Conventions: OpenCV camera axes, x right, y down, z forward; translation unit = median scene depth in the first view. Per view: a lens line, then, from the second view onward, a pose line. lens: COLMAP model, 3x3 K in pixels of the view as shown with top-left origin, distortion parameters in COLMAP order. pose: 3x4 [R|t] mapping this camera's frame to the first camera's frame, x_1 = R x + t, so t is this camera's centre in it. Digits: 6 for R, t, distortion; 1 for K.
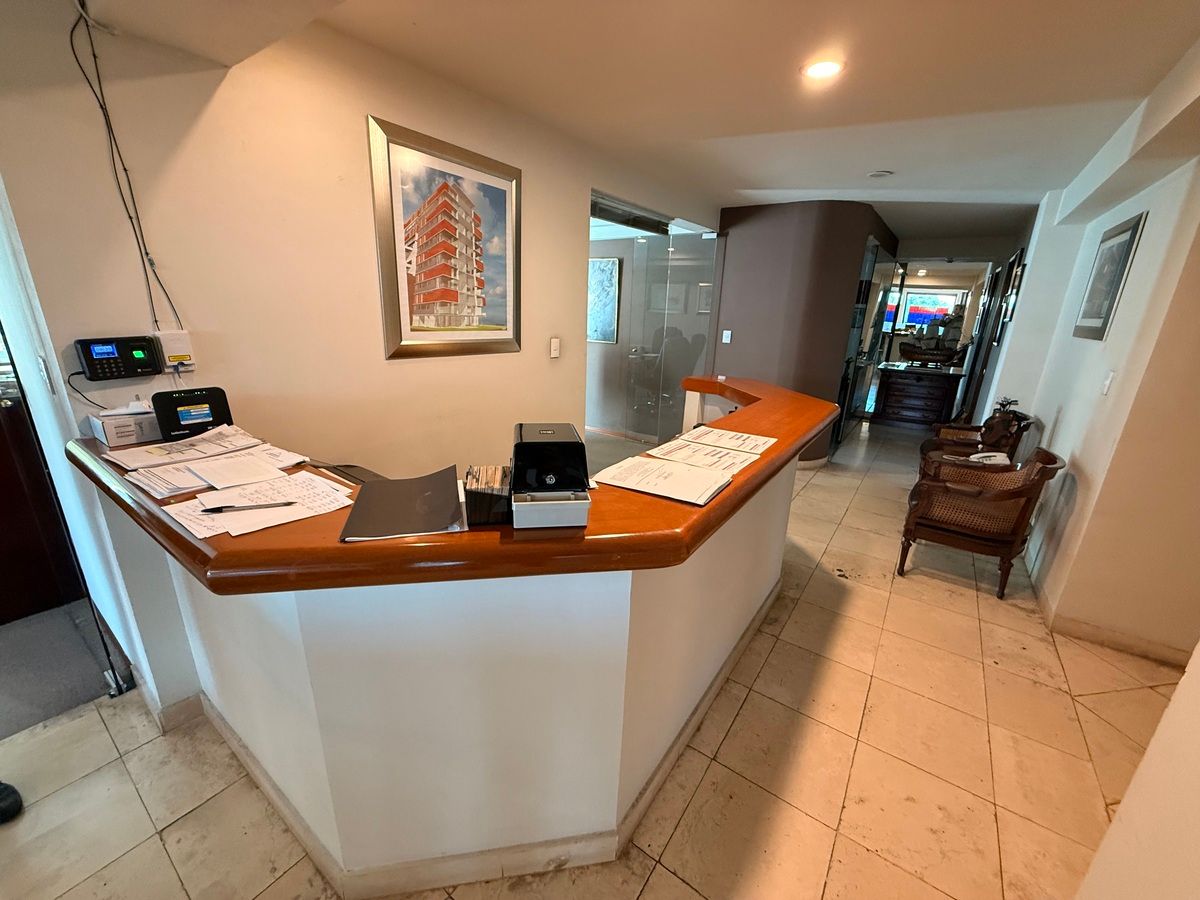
lens RADIAL K [[482.6, 0, 602.0], [0, 482.6, 449.8], [0, 0, 1]] dist [0.001171, 0.000344]
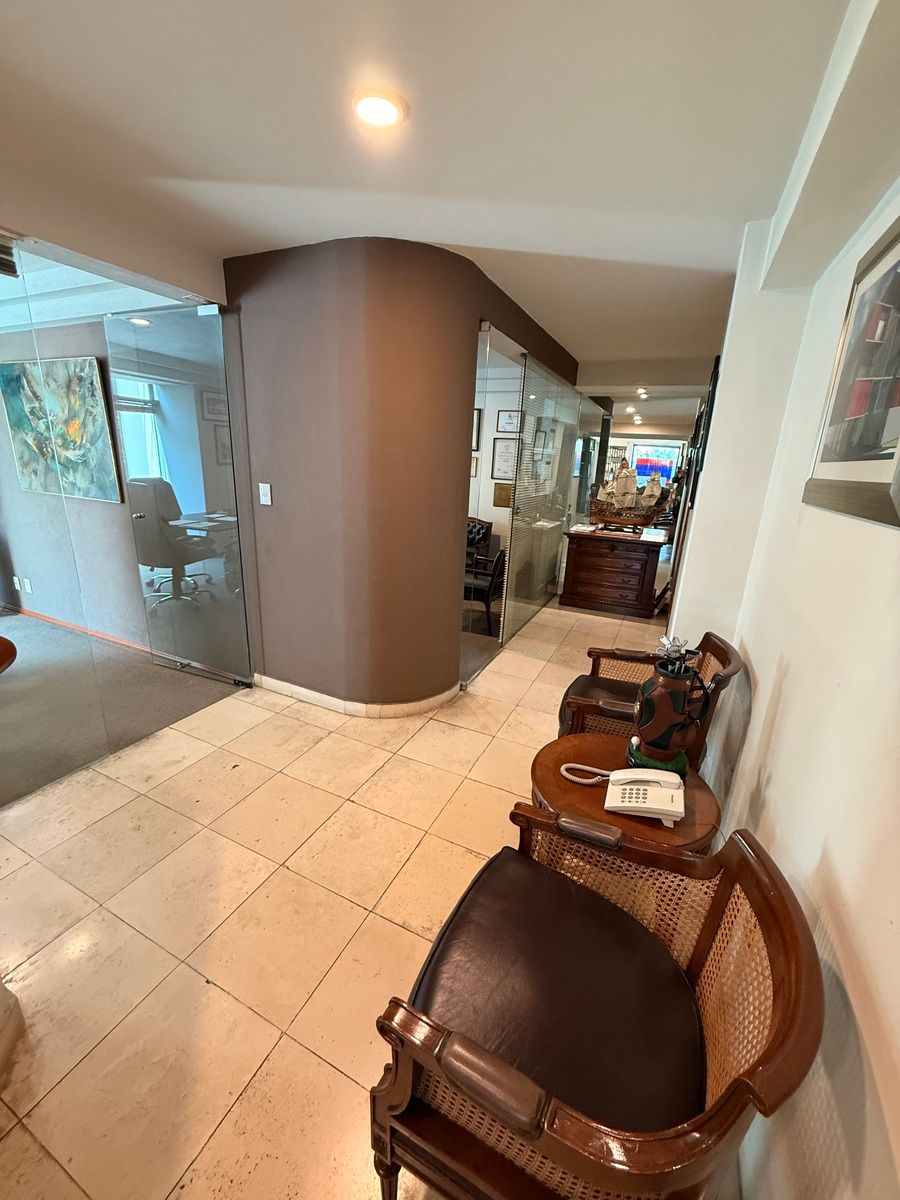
lens RADIAL K [[482.6, 0, 447.1], [0, 482.6, 599.4], [0, 0, 1]] dist [0.001171, 0.000344]
pose [[0.986320, -0.034034, 0.161291, 0.374836], [0.034248, 0.999412, 0.001455, -0.102972], [-0.161245, 0.004089, 0.986906, 0.400161]]
